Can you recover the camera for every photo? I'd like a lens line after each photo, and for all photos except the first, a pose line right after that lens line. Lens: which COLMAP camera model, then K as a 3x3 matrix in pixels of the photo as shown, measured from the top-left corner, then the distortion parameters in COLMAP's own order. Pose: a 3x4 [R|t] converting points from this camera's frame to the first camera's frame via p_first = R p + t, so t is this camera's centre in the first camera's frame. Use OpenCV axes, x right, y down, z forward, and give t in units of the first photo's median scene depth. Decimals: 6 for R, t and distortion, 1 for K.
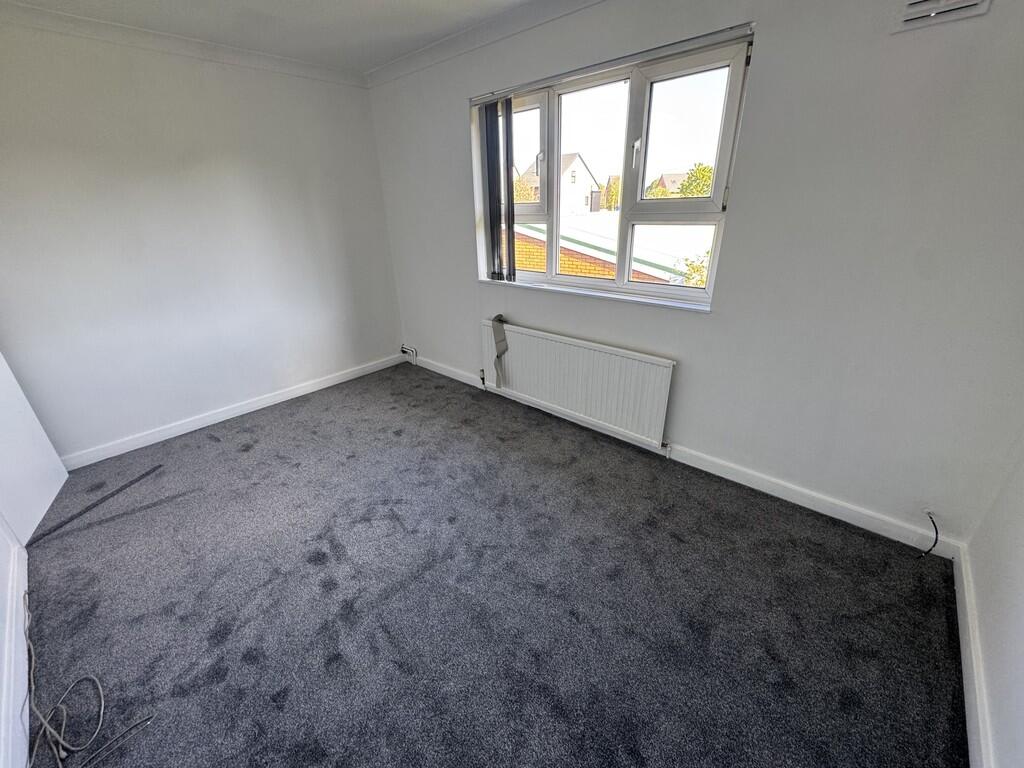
lens RADIAL K [[408.0, 0, 512.0], [0, 408.0, 384.0], [0, 0, 1]] dist [-0.002489, 0.000237]
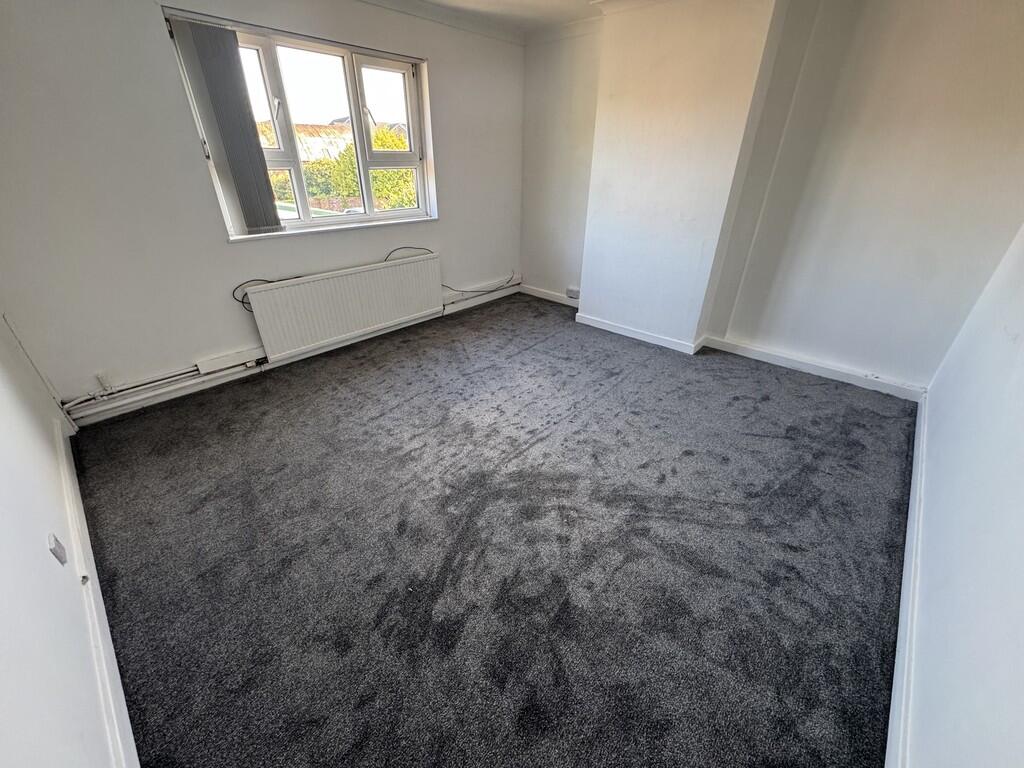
lens RADIAL K [[408.0, 0, 512.0], [0, 408.0, 384.0], [0, 0, 1]] dist [-0.002489, 0.000237]
pose [[0.010829, -0.458447, 0.888656, -1.210347], [0.385161, 0.822048, 0.419391, -0.174427], [-0.922786, 0.337734, 0.185477, 0.510224]]
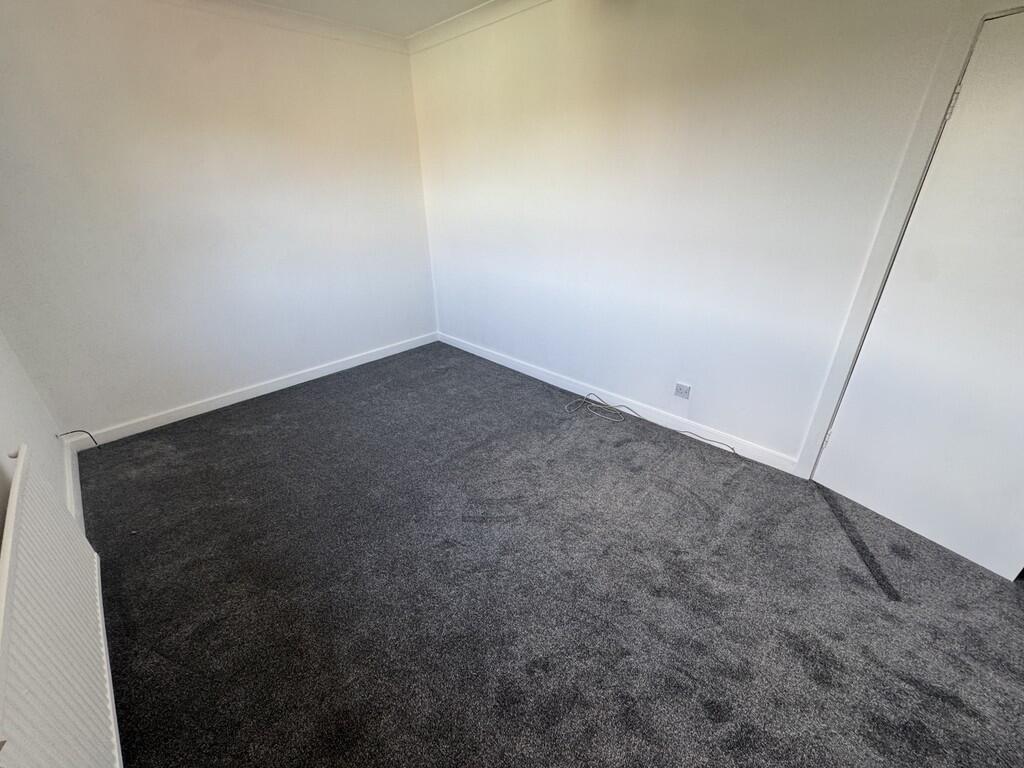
lens RADIAL K [[408.0, 0, 512.0], [0, 408.0, 384.0], [0, 0, 1]] dist [-0.002489, 0.000237]
pose [[-0.998029, 0.022479, 0.058595, -0.362781], [0.059082, 0.651406, 0.756425, -0.490045], [-0.021166, 0.758396, -0.651450, 1.186754]]
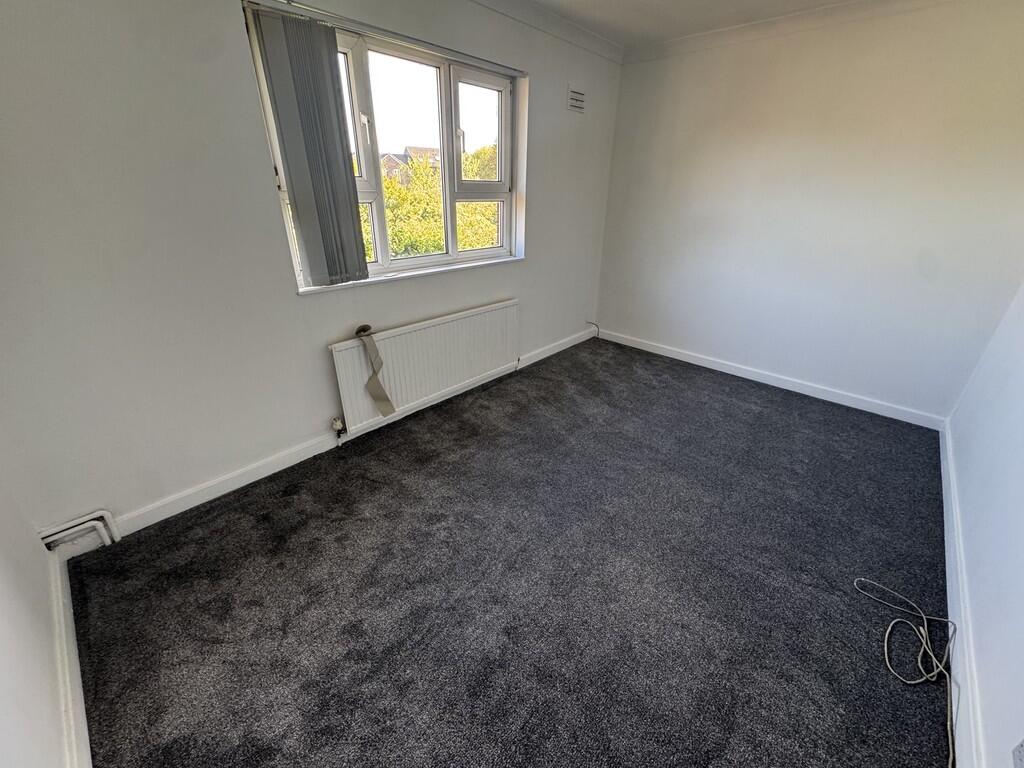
lens RADIAL K [[408.0, 0, 512.0], [0, 408.0, 384.0], [0, 0, 1]] dist [-0.002489, 0.000237]
pose [[0.010811, -0.406870, 0.913422, -0.919216], [0.385293, 0.844636, 0.371670, -0.306222], [-0.922731, 0.347918, 0.165896, 0.796148]]
